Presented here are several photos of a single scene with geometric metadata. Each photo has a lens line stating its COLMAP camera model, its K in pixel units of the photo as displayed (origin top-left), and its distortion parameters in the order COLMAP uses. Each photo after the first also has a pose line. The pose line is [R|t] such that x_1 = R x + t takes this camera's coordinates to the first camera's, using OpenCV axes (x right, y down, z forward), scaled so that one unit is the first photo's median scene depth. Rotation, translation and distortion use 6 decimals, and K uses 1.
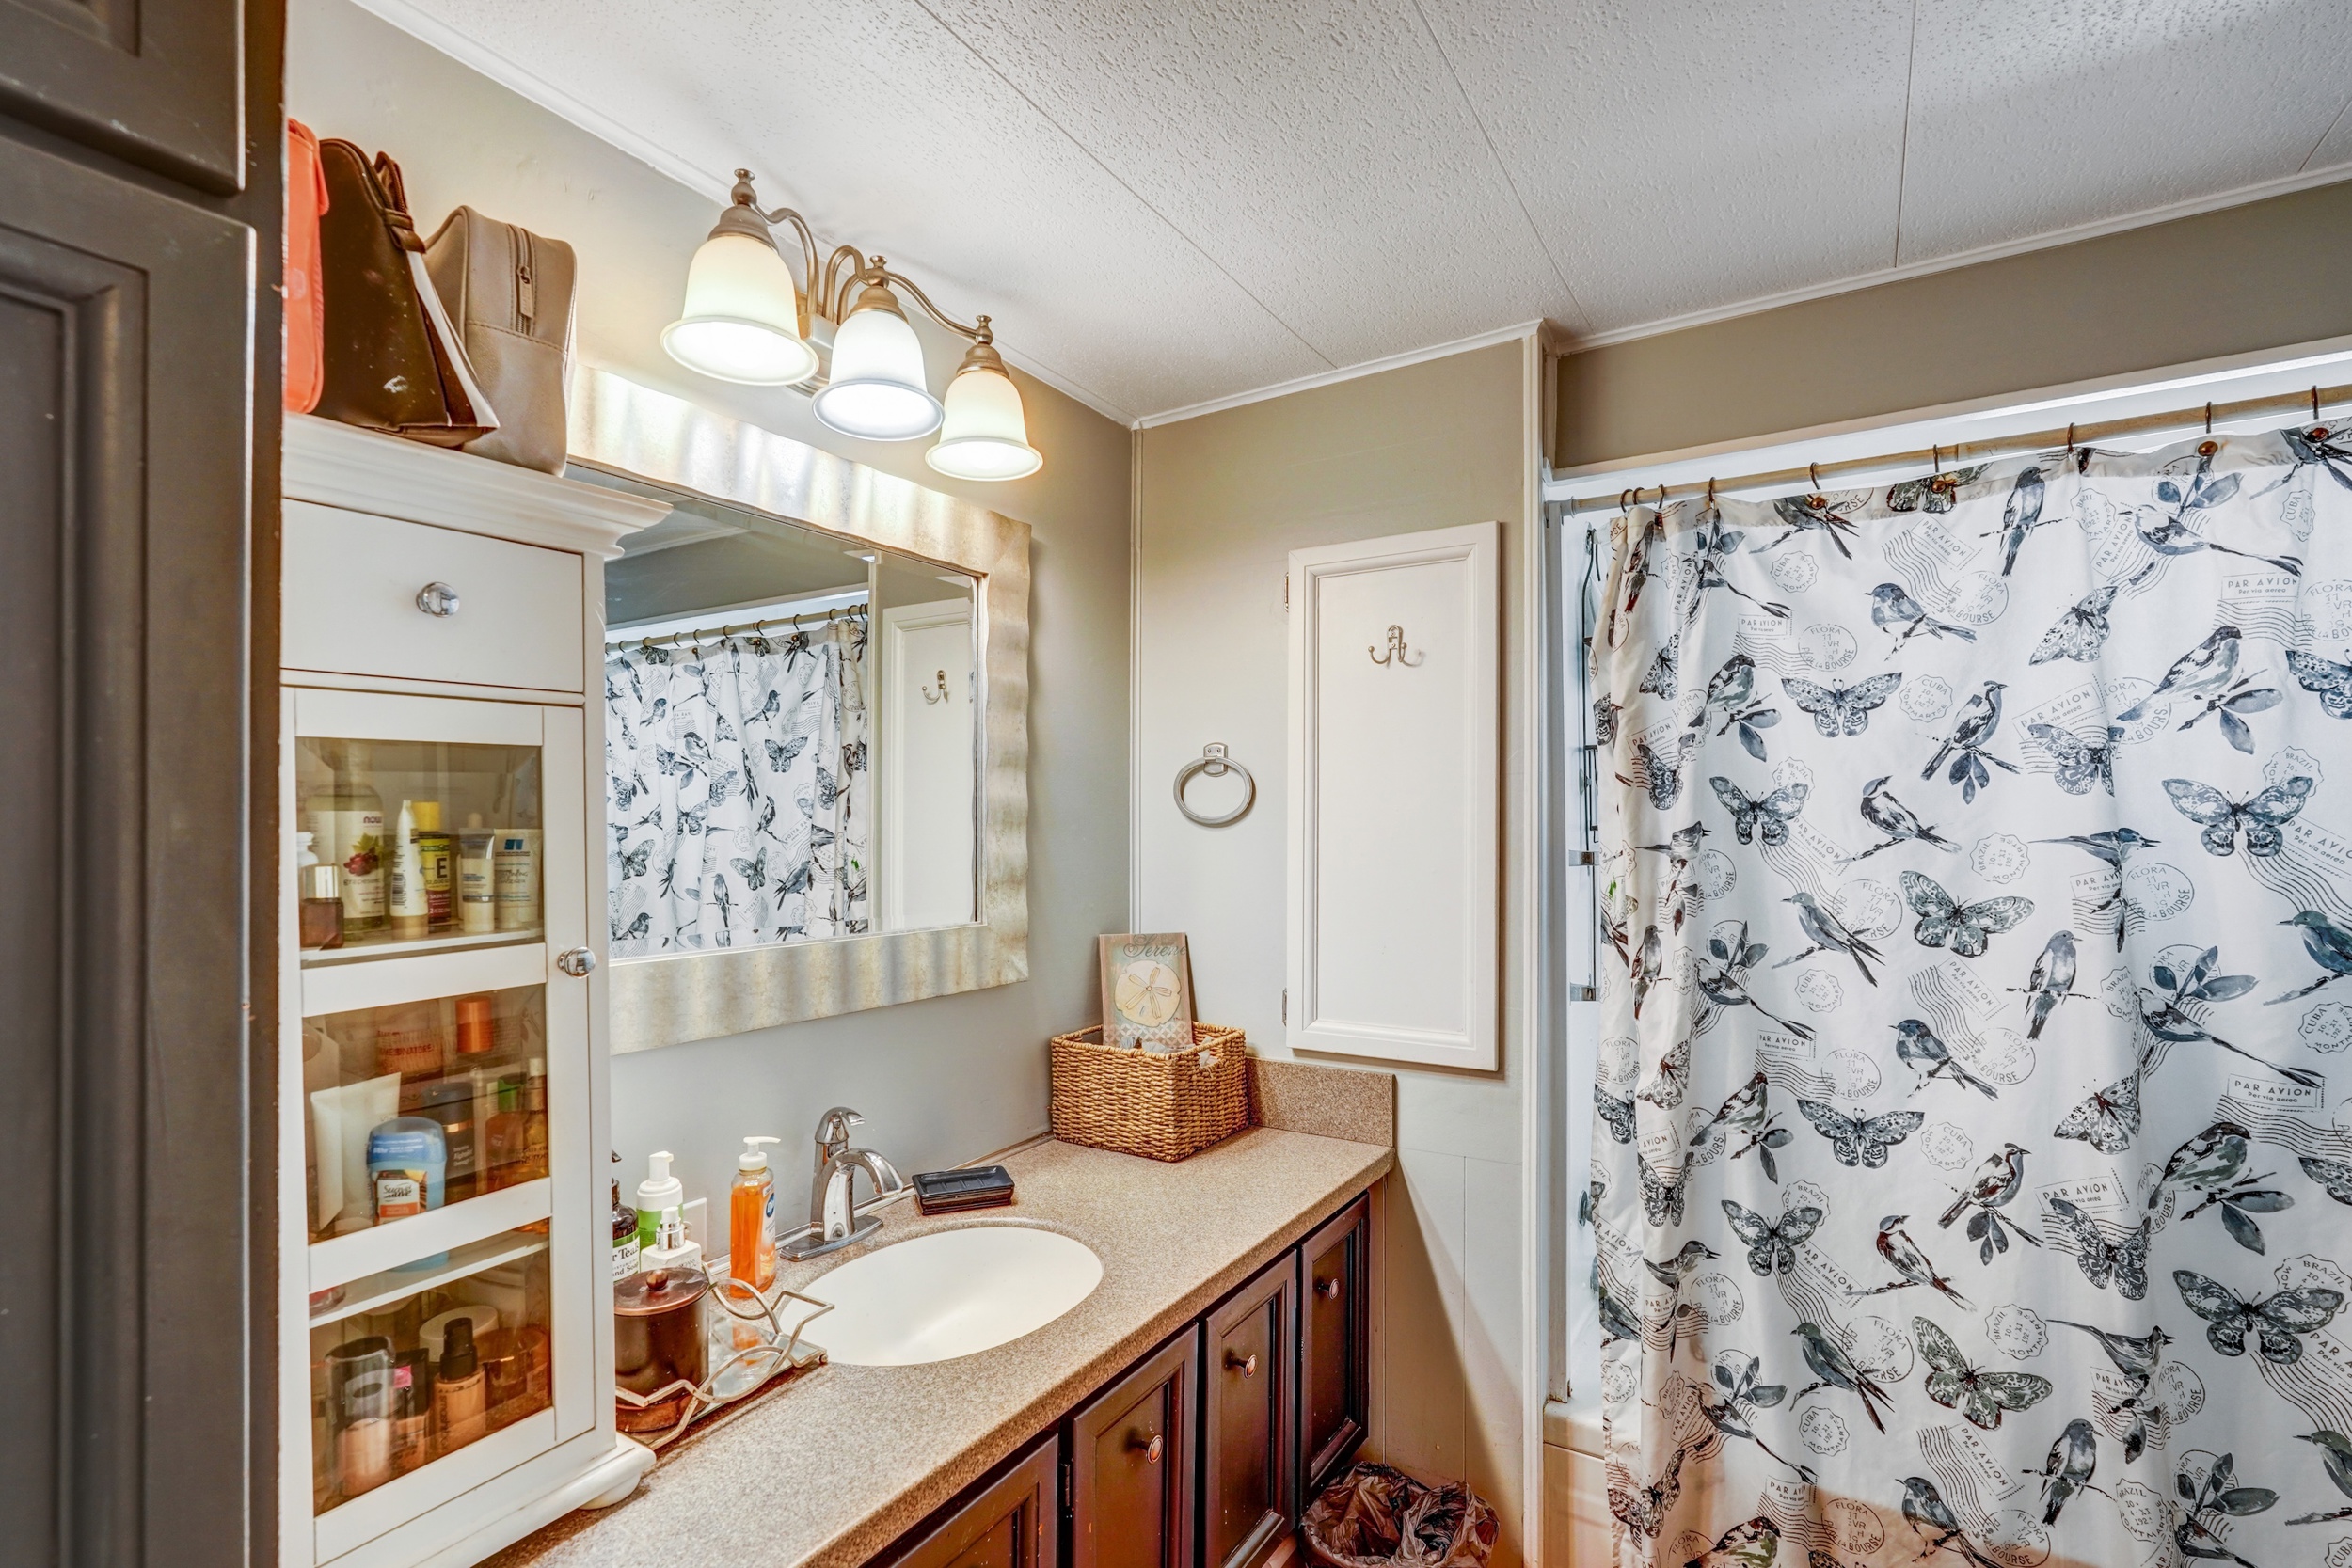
lens RADIAL K [[1117.8, 0, 1165.5], [0, 1117.8, 837.7], [0, 0, 1]] dist [-0.000297, 0.005316]
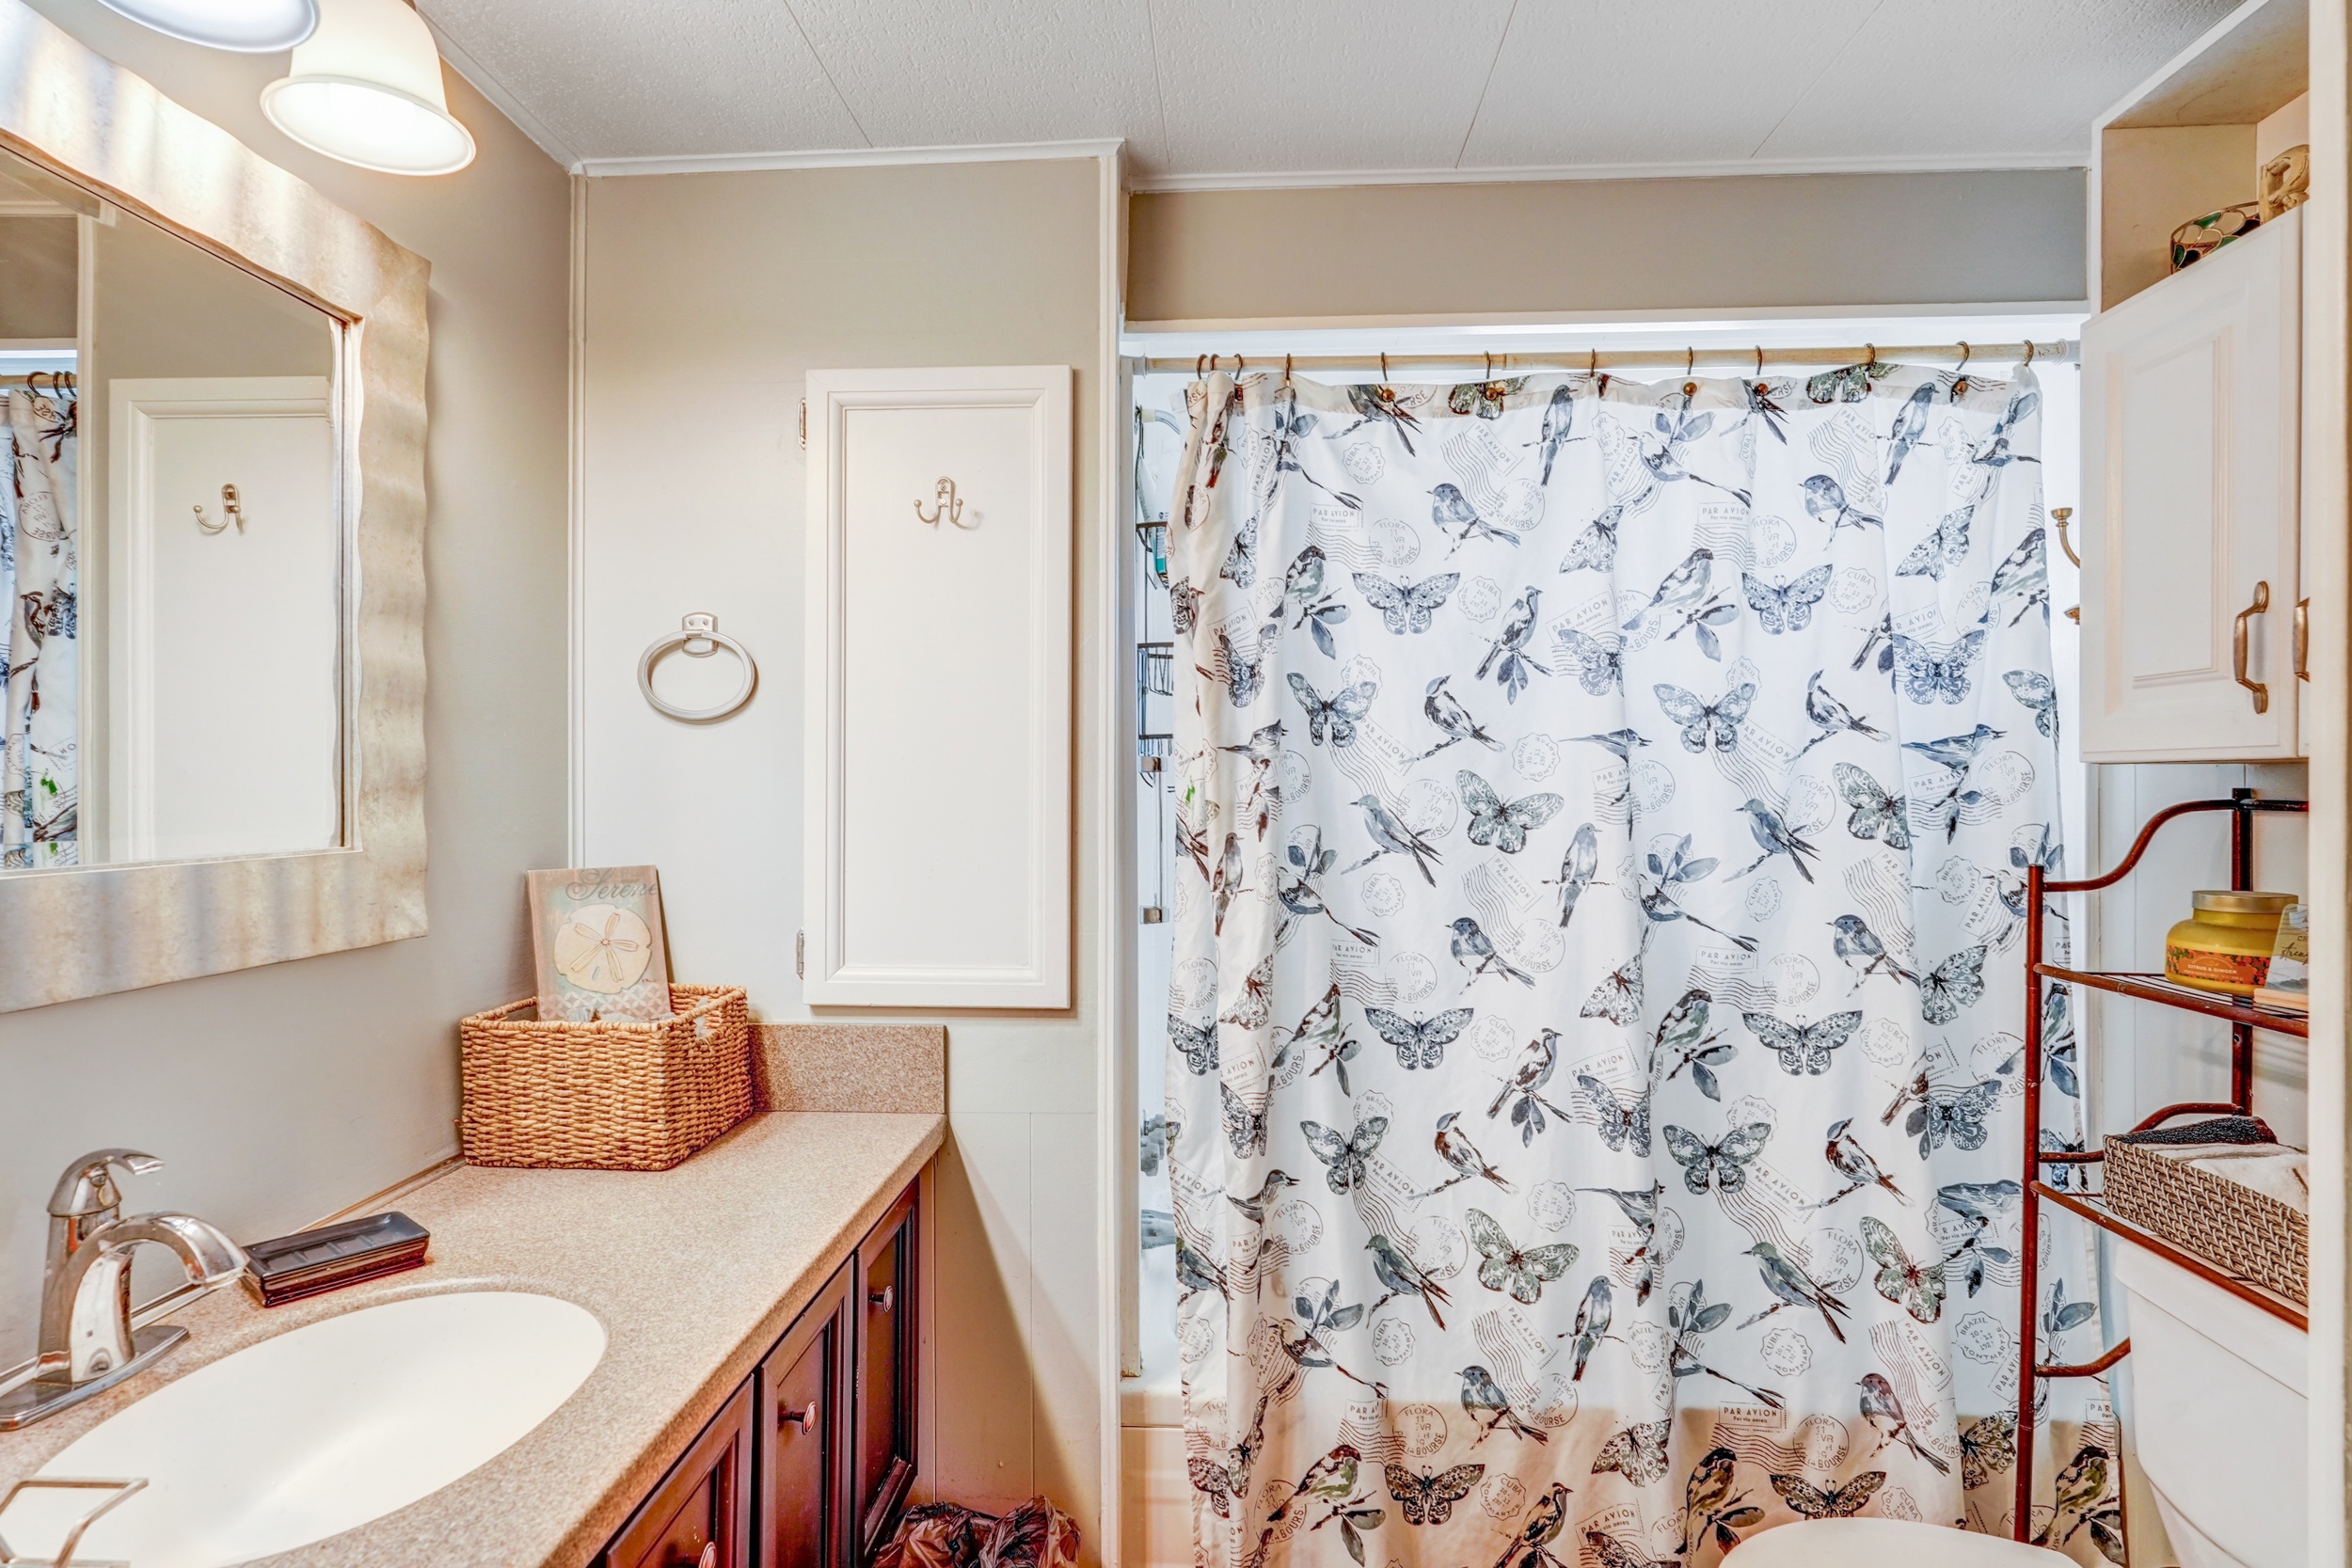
lens RADIAL K [[1247.6, 0, 1186.3], [0, 1247.6, 794.6], [0, 0, 1]] dist [-0.002173, 0.001902]
pose [[0.874393, -0.002454, 0.485211, -0.097988], [0.001501, 0.999996, 0.002352, 0.046932], [-0.485215, -0.001329, 0.874394, 0.131083]]
